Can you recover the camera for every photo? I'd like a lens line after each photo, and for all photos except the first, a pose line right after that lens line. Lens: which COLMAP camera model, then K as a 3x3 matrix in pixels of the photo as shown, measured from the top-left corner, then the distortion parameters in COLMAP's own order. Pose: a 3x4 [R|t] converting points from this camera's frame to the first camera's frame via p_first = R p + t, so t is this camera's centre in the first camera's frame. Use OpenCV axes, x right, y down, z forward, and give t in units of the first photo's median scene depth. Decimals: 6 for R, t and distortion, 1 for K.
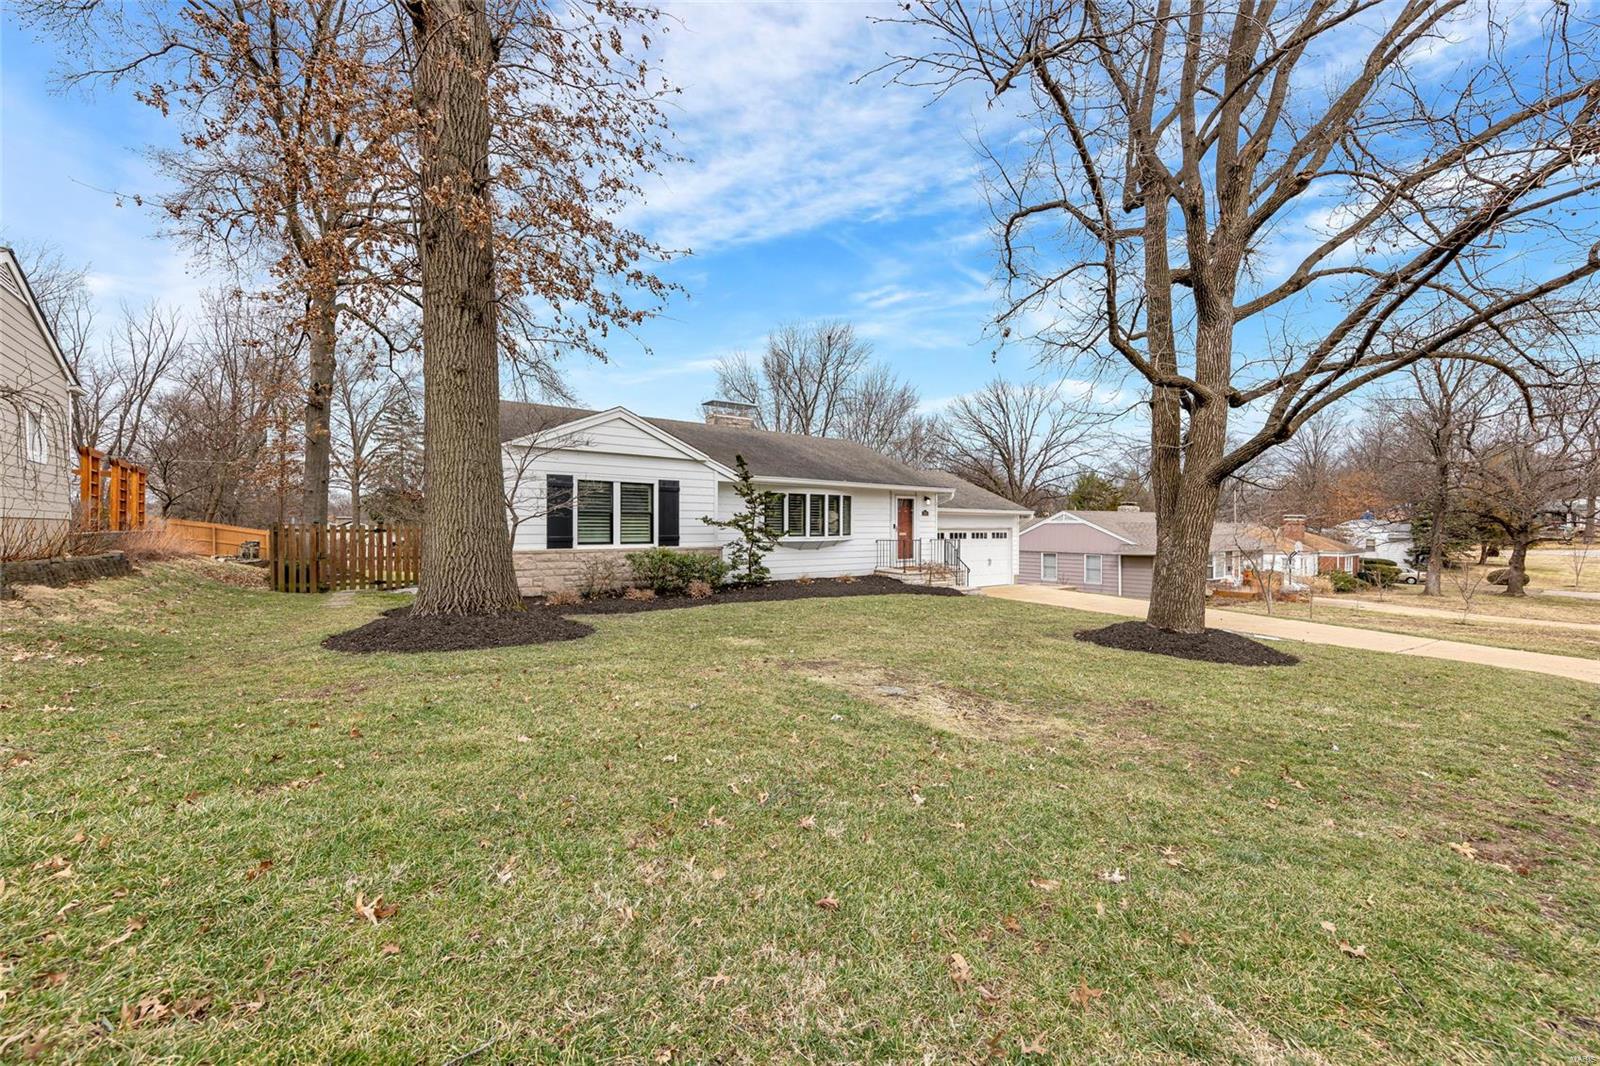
lens RADIAL K [[630.9, 0, 814.6], [0, 630.9, 532.2], [0, 0, 1]] dist [0.003072, 0.000253]
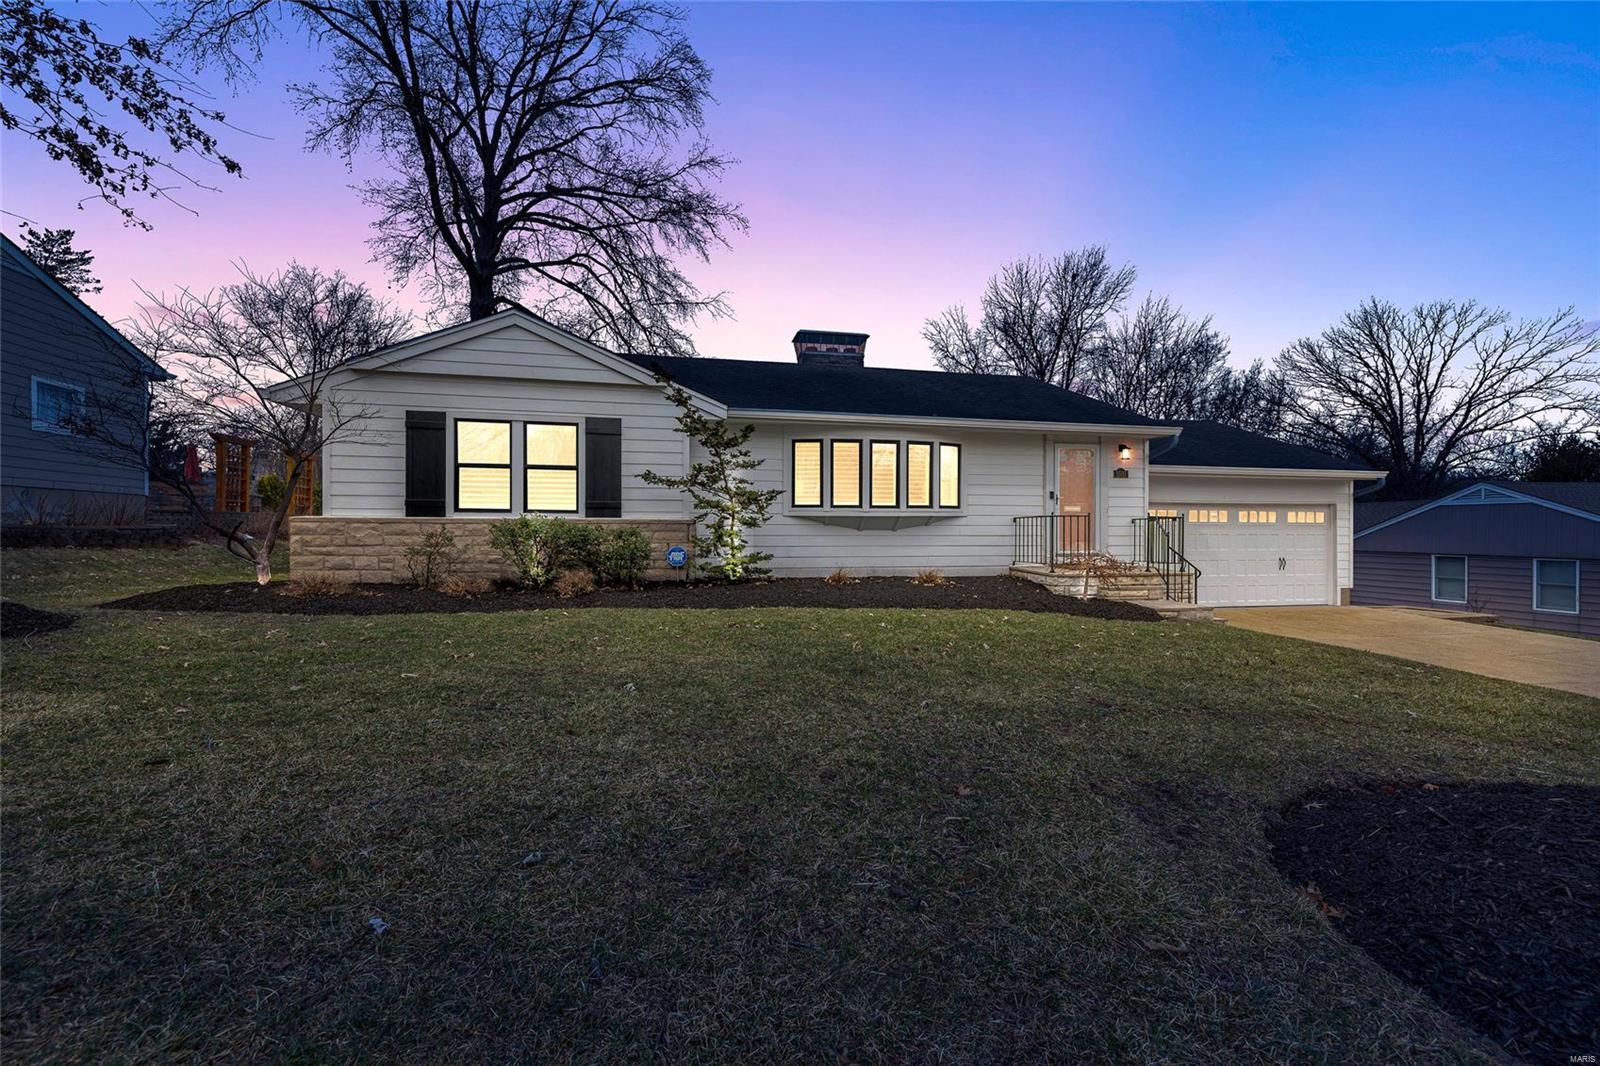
lens RADIAL K [[630.9, 0, 805.5], [0, 630.9, 533.0], [0, 0, 1]] dist [0.003072, 0.000253]
pose [[0.890876, -0.000065, -0.454246, 0.193749], [-0.003187, 0.999974, -0.006395, 0.031253], [0.454234, 0.007145, 0.890854, 0.378825]]
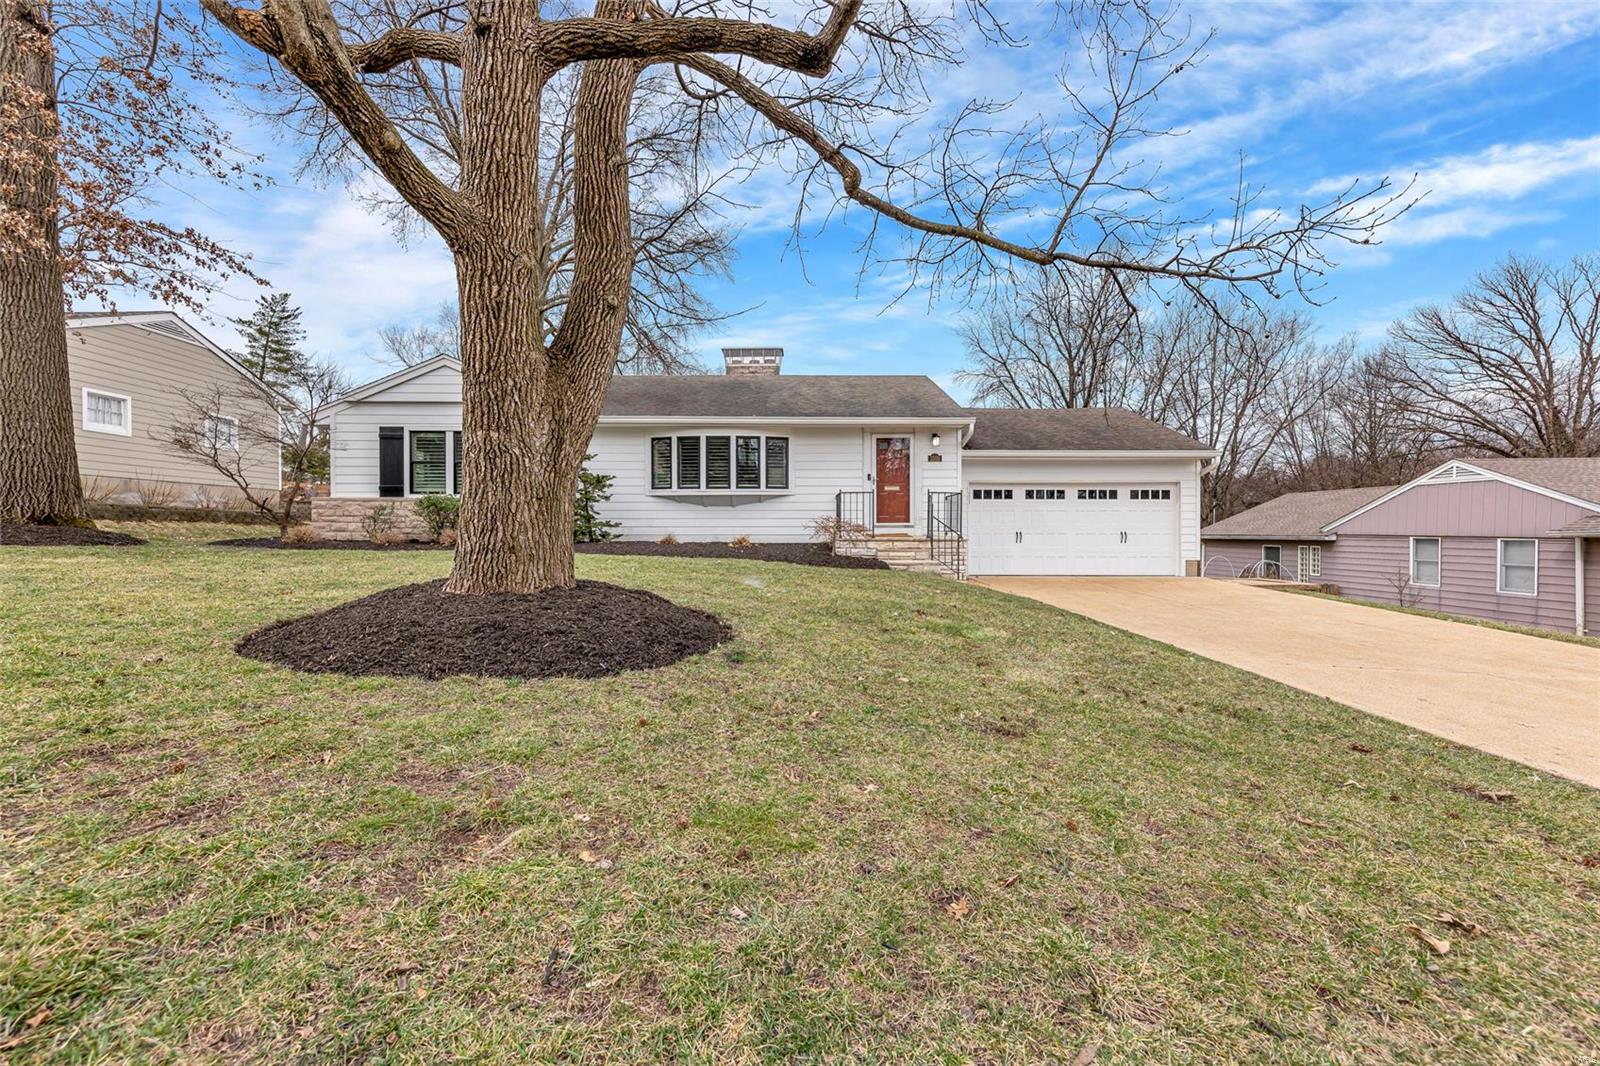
lens RADIAL K [[630.9, 0, 804.3], [0, 630.9, 531.5], [0, 0, 1]] dist [0.003072, 0.000253]
pose [[0.782787, -0.001955, -0.622287, 0.525482], [-0.002837, 0.999973, -0.006711, 0.058900], [0.622283, 0.007019, 0.782761, 0.404322]]
